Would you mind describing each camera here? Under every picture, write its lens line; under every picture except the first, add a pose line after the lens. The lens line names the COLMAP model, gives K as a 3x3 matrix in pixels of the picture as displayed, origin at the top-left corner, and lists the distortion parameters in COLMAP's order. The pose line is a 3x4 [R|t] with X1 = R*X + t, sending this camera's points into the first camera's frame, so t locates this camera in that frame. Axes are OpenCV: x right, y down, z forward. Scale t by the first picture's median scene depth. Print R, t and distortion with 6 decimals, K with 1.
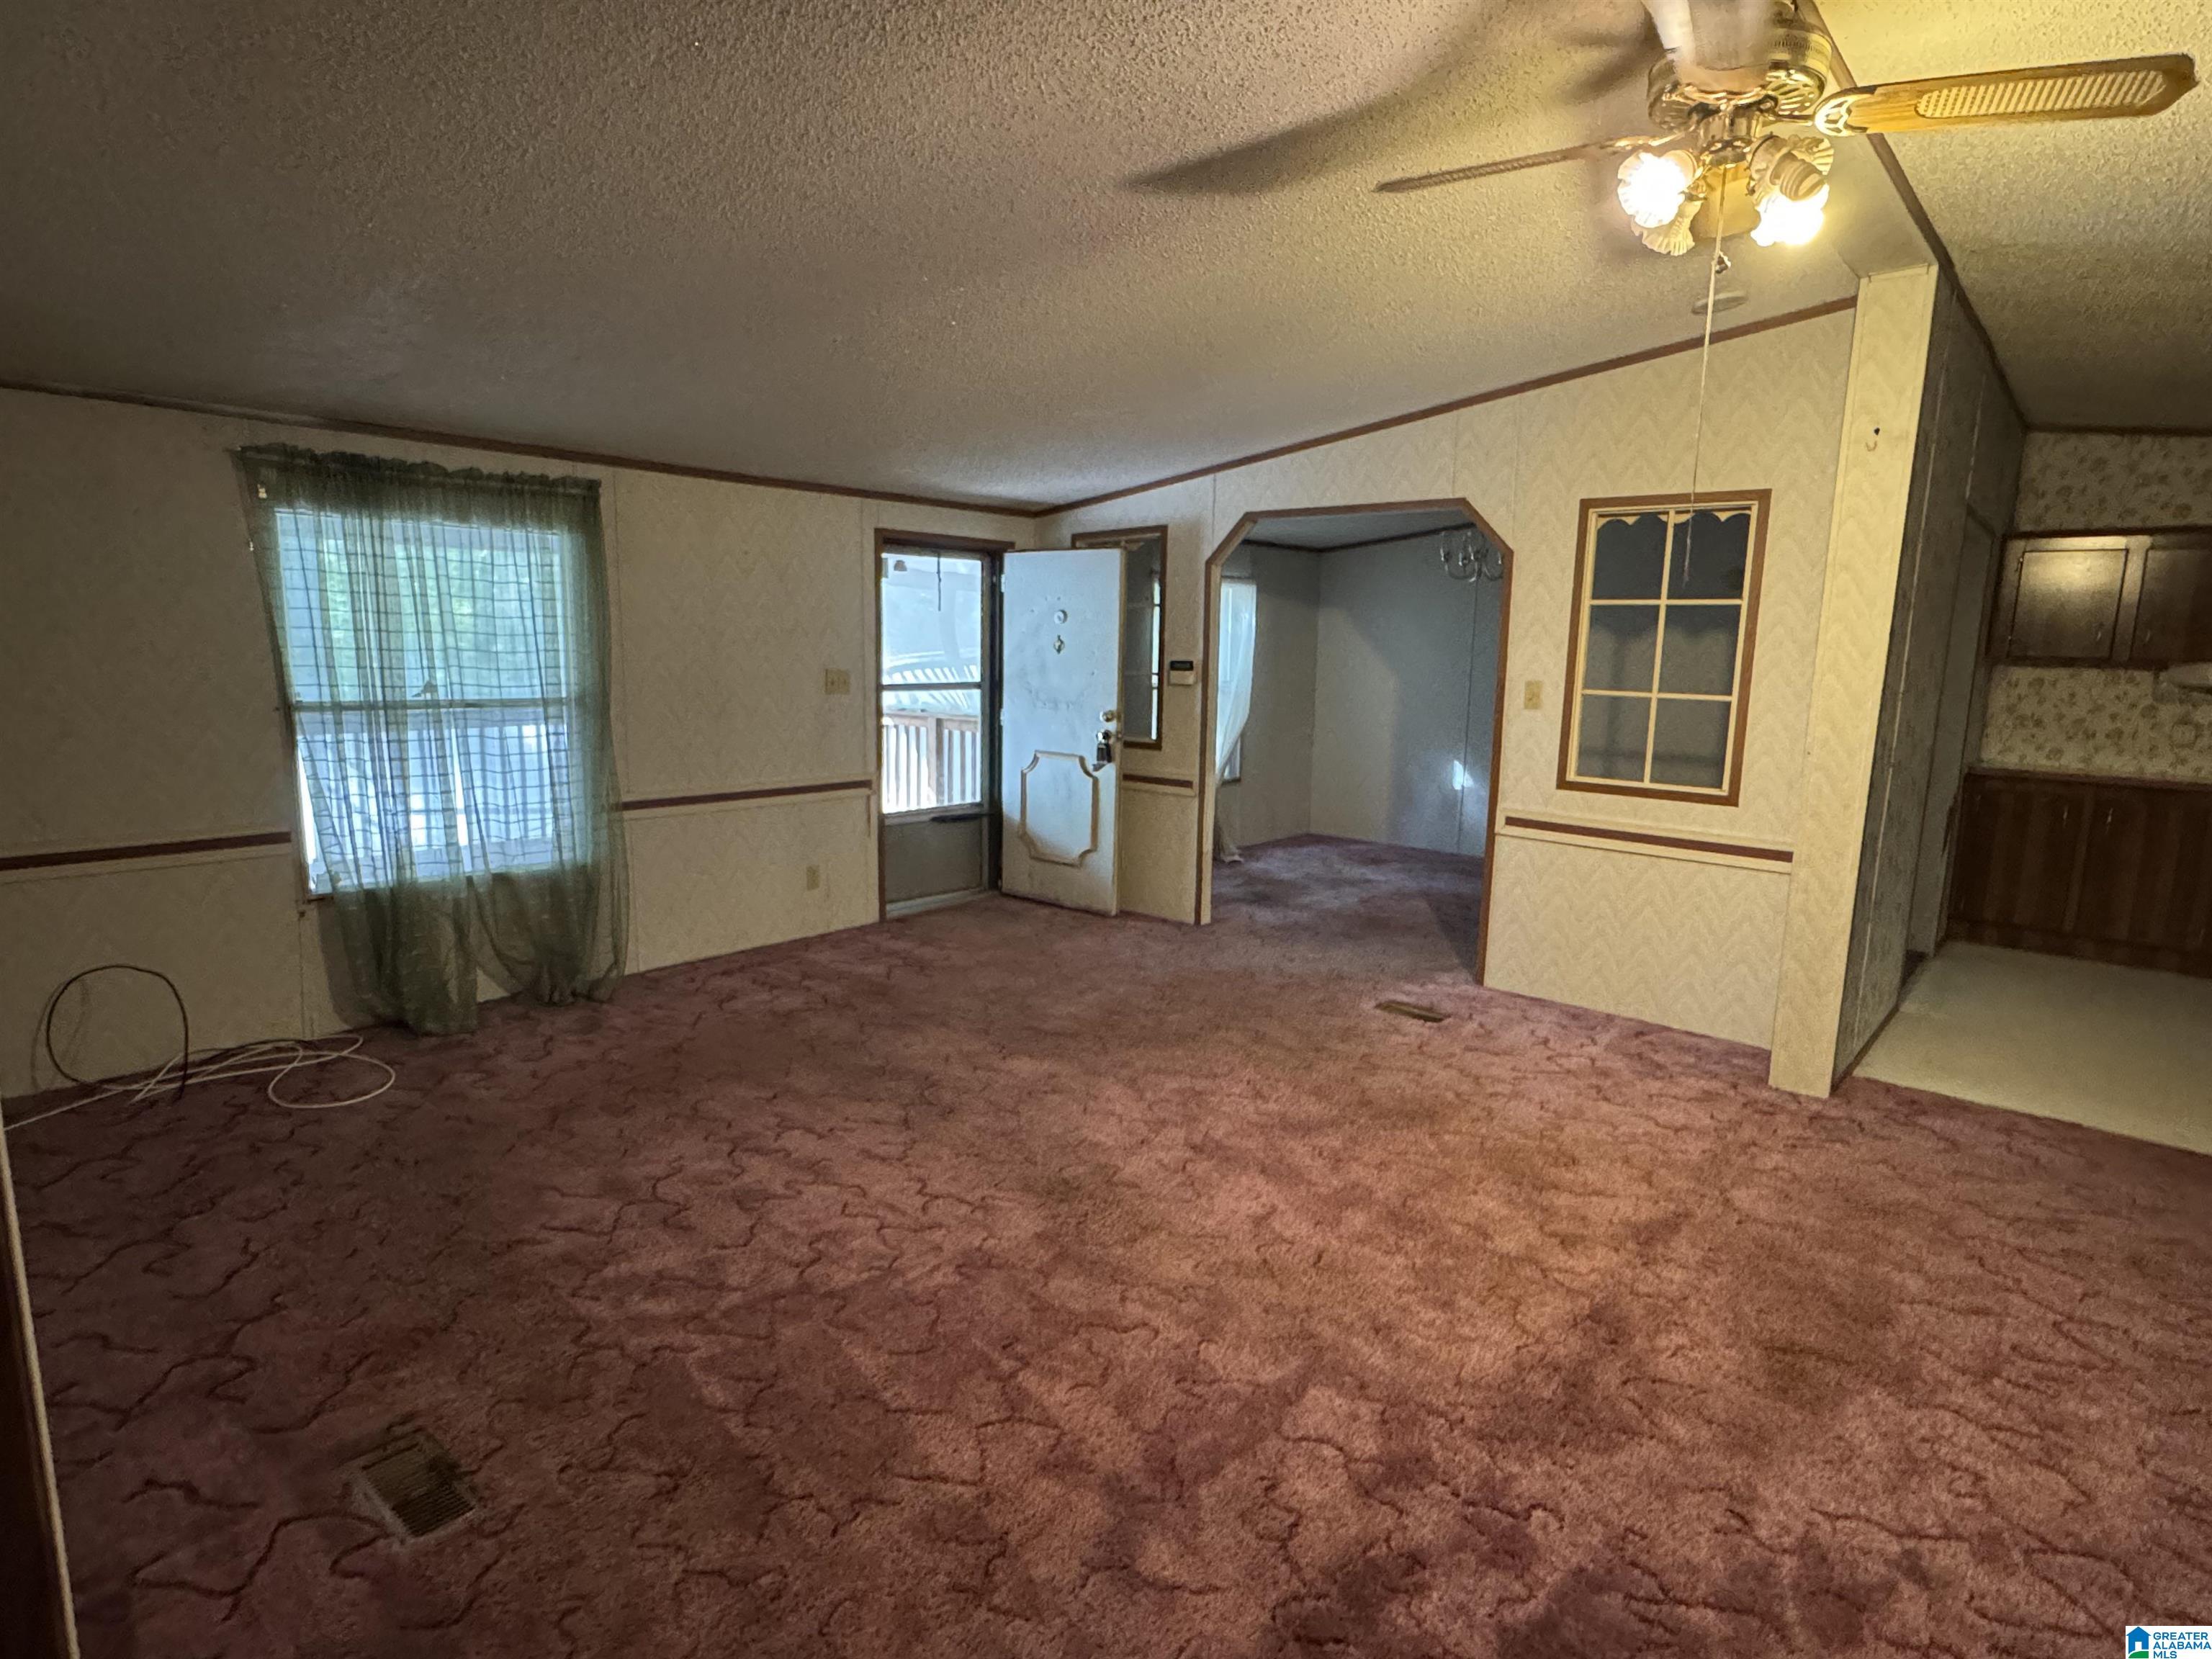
lens RADIAL K [[1177.9, 0, 1104.6], [0, 1177.9, 830.8], [0, 0, 1]] dist [-0.002795, 0.000421]
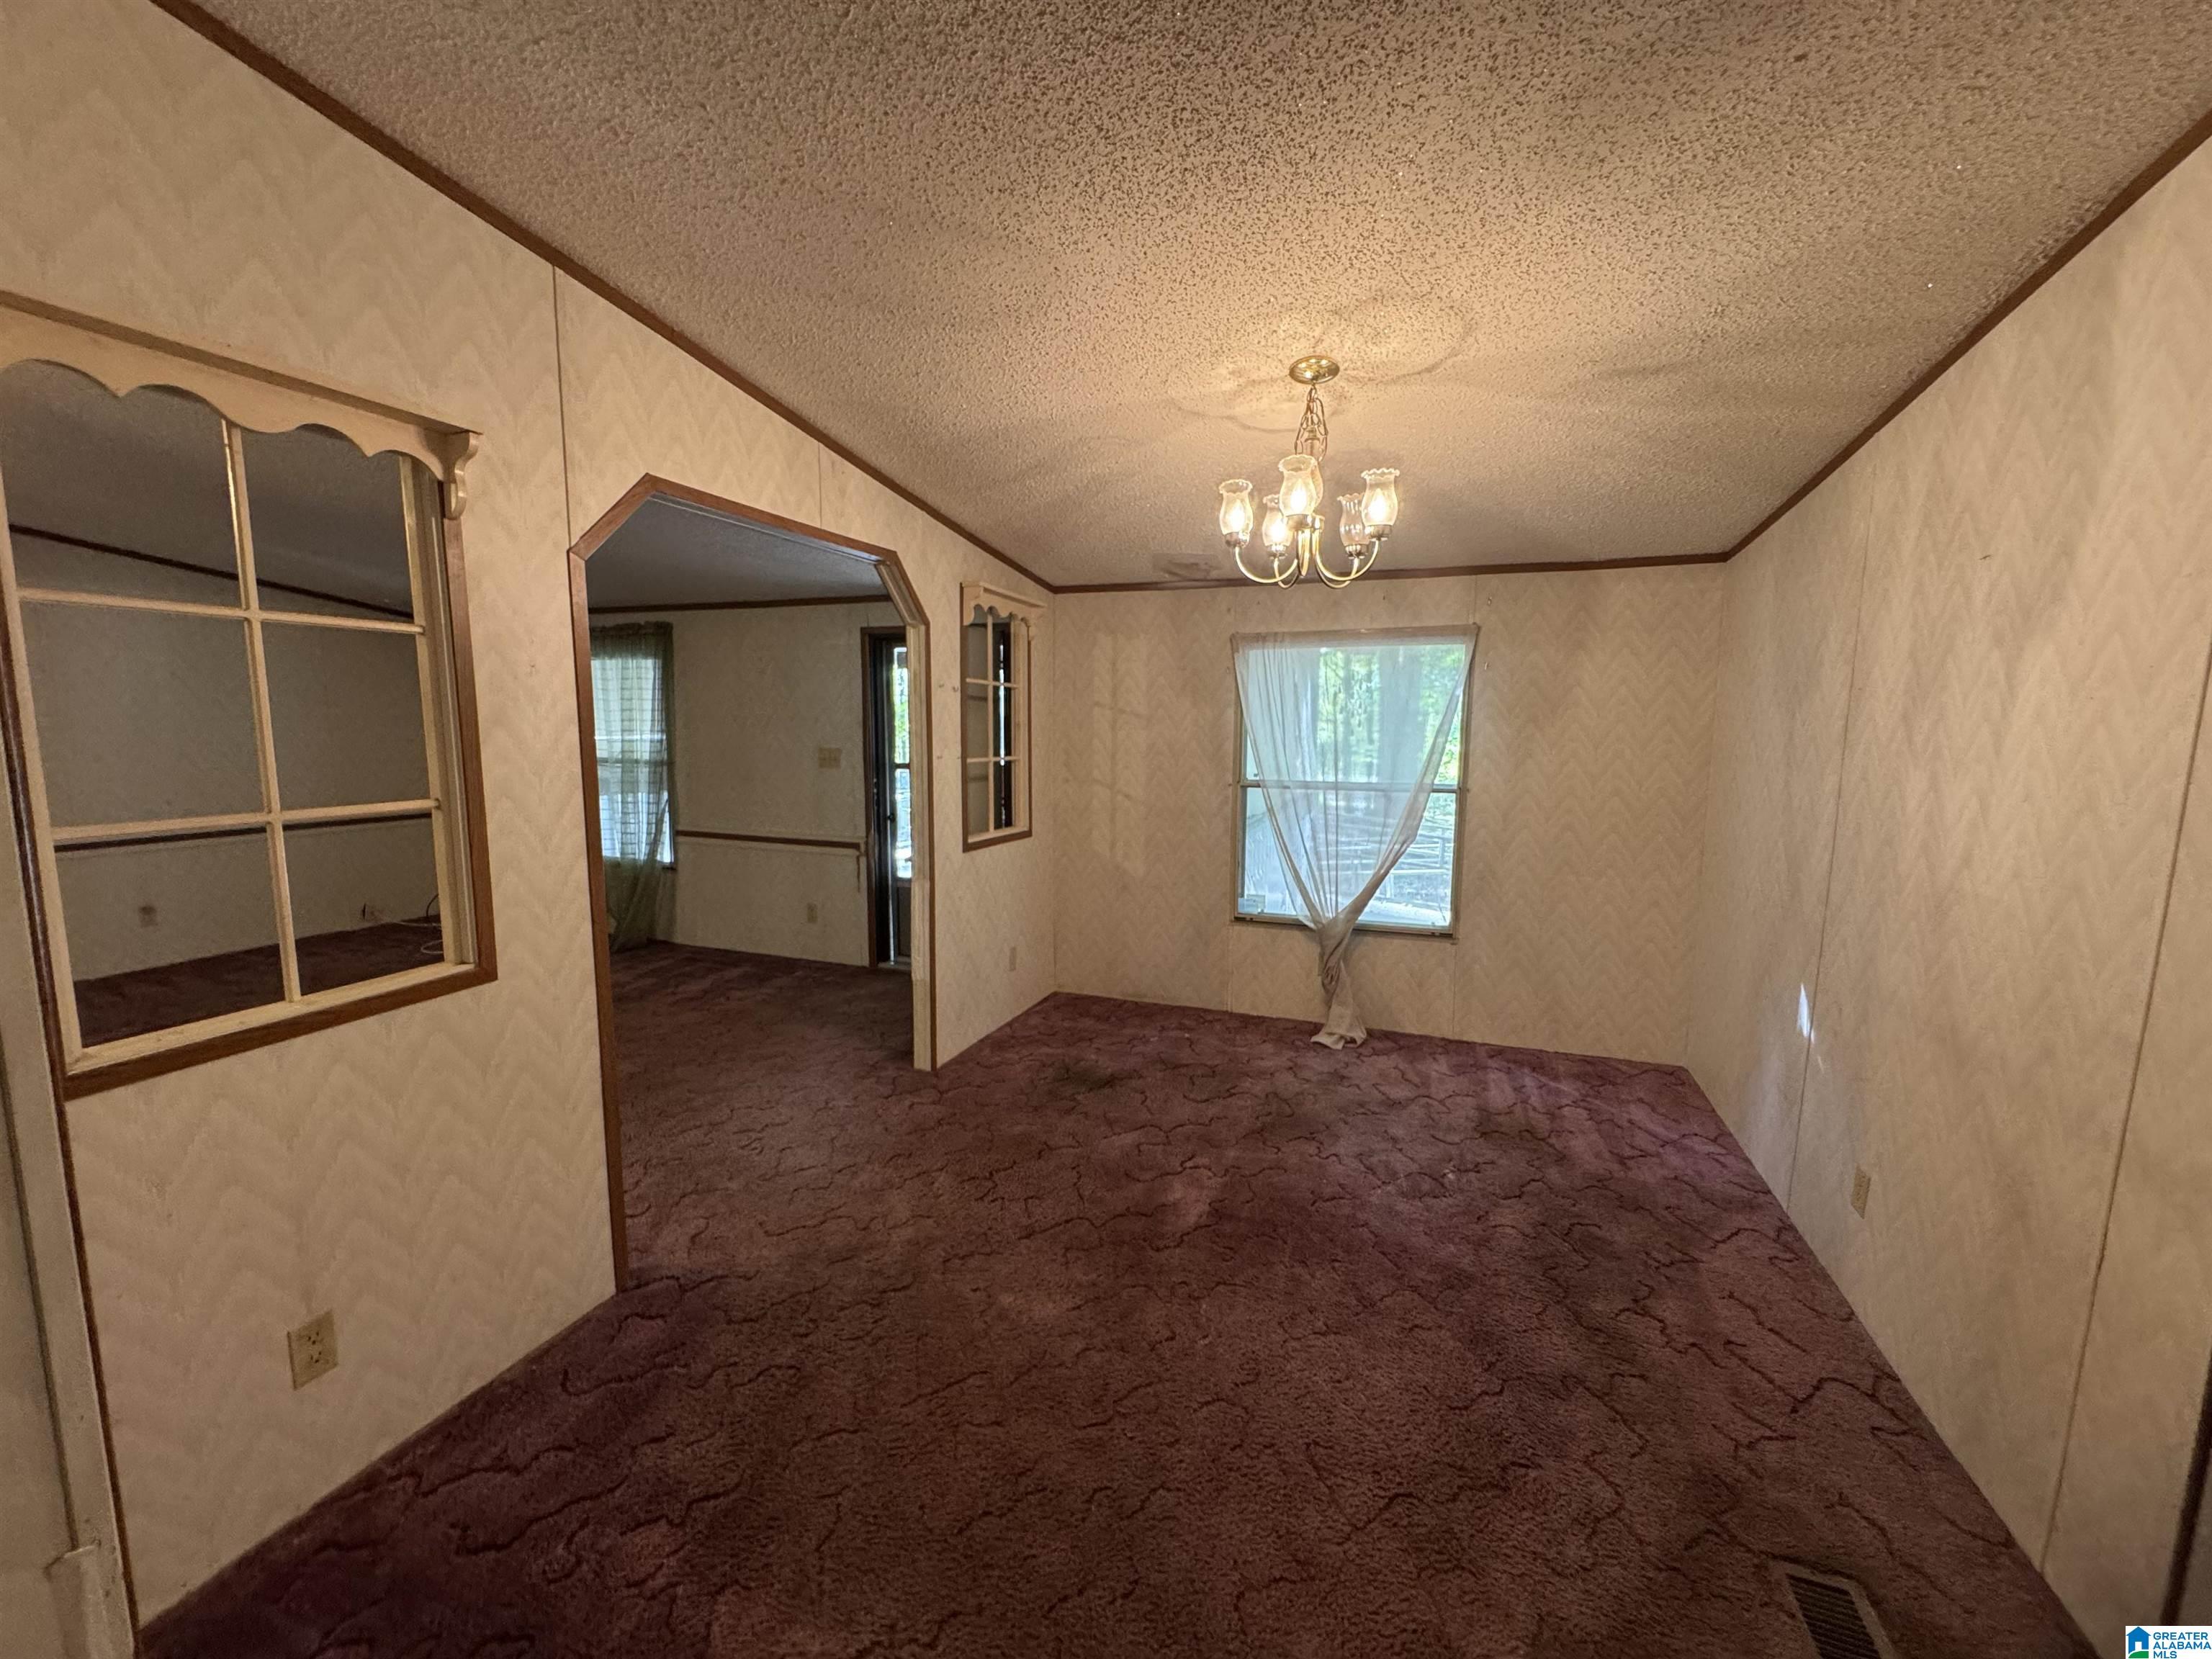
lens RADIAL K [[880.4, 0, 1107.4], [0, 880.4, 832.4], [0, 0, 1]] dist [-0.002800, 0.000610]
pose [[0.361692, 0.098950, -0.927032, 1.076731], [-0.153574, 0.987092, 0.045442, -0.202951], [0.919562, 0.125932, 0.372220, 1.395196]]
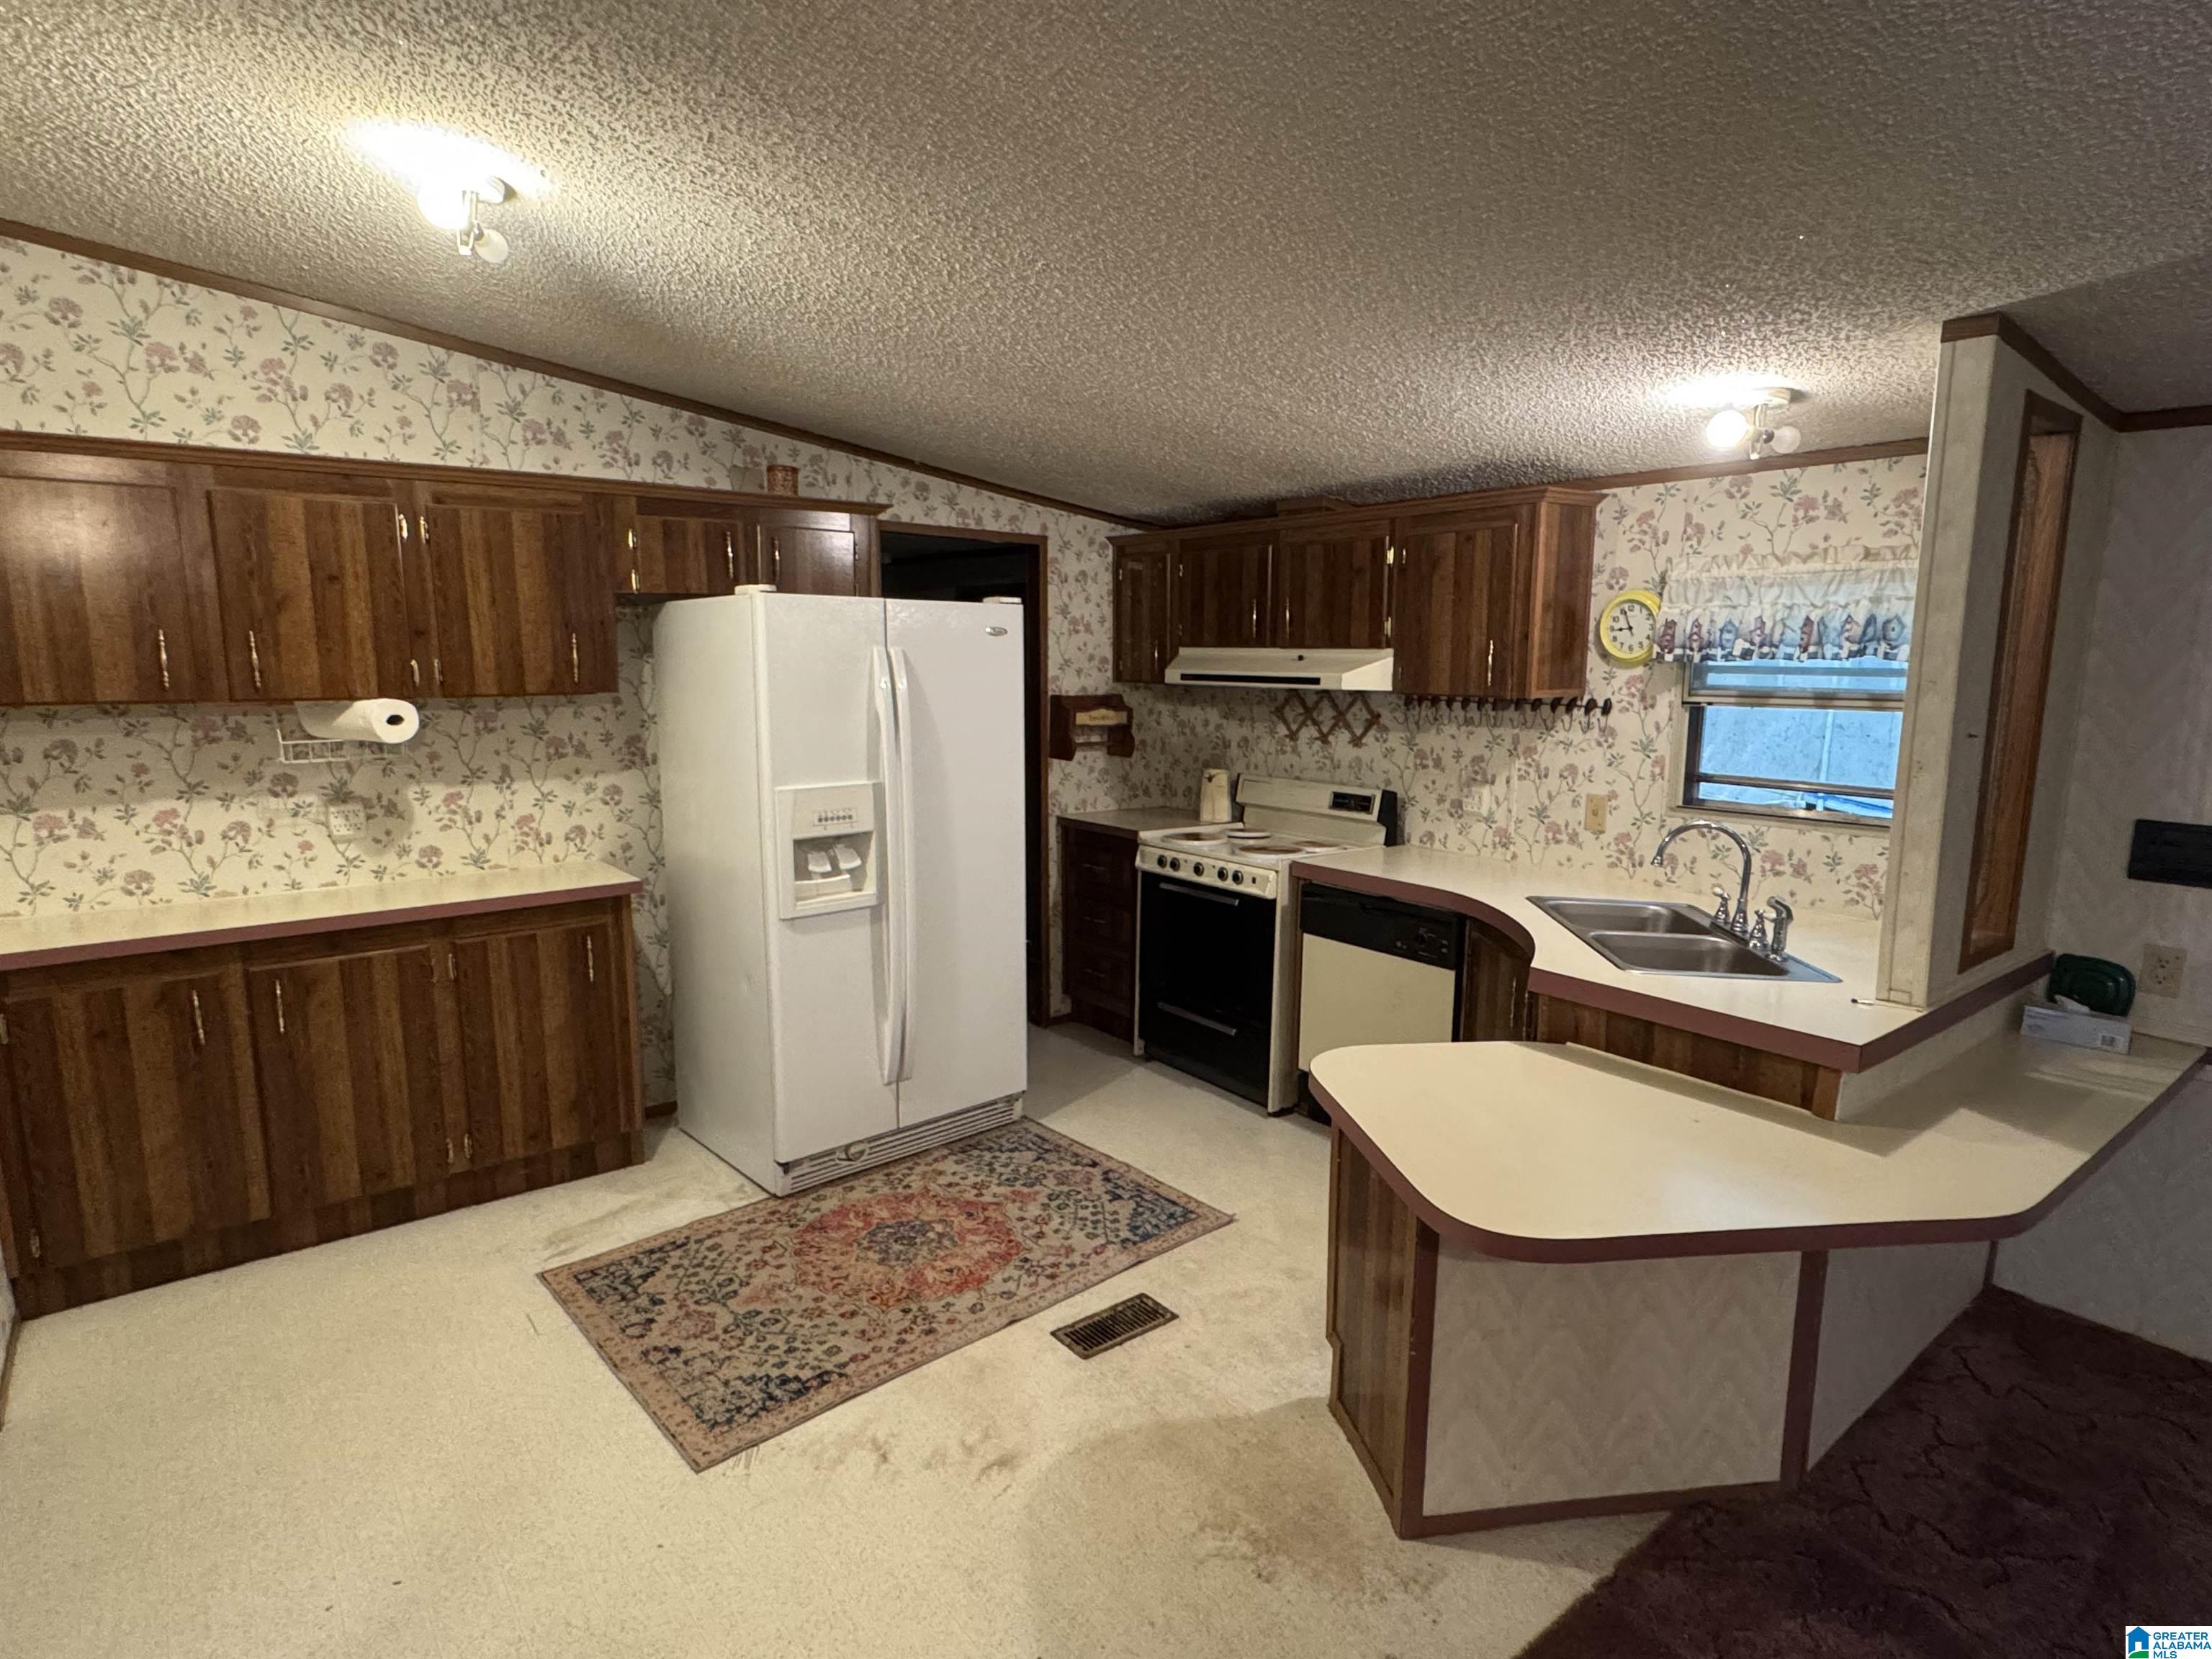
lens RADIAL K [[1177.9, 0, 1101.9], [0, 1177.9, 831.1], [0, 0, 1]] dist [-0.002795, 0.000421]
pose [[0.177865, -0.174481, 0.968463, 0.625655], [0.160427, 0.976130, 0.146399, -0.154034], [-0.970890, 0.129328, 0.201611, 0.778200]]
